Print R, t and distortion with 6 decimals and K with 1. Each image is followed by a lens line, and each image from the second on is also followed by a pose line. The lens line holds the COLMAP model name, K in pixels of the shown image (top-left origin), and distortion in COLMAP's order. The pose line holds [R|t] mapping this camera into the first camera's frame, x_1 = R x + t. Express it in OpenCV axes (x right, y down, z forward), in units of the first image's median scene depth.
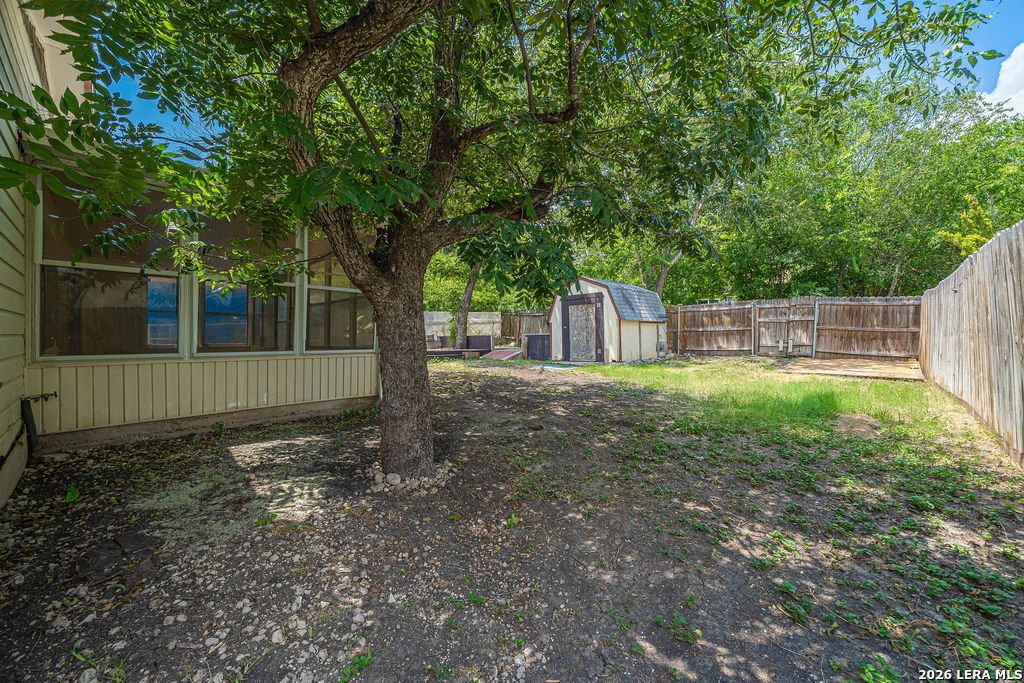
lens RADIAL K [[414.9, 0, 510.3], [0, 414.9, 336.8], [0, 0, 1]] dist [-0.000187, -0.000002]
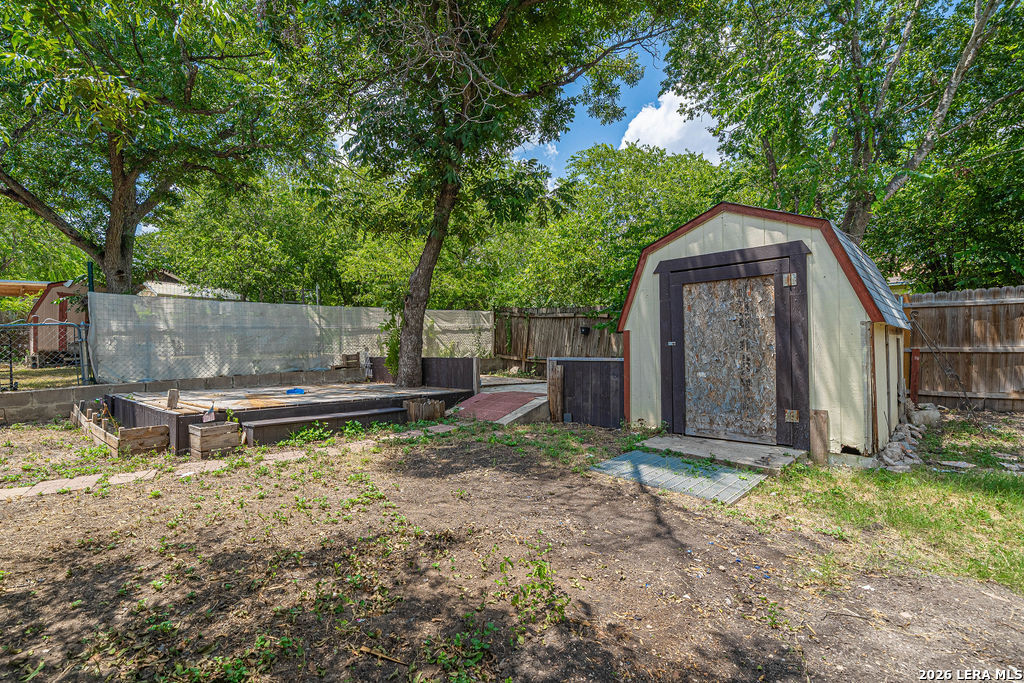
lens RADIAL K [[453.4, 0, 514.1], [0, 453.4, 340.2], [0, 0, 1]] dist [-0.003501, 0.000129]
pose [[0.999447, 0.005382, 0.032829, -0.020125], [-0.004951, 0.999901, -0.013182, -0.017764], [-0.032896, 0.013012, 0.999374, 0.538194]]
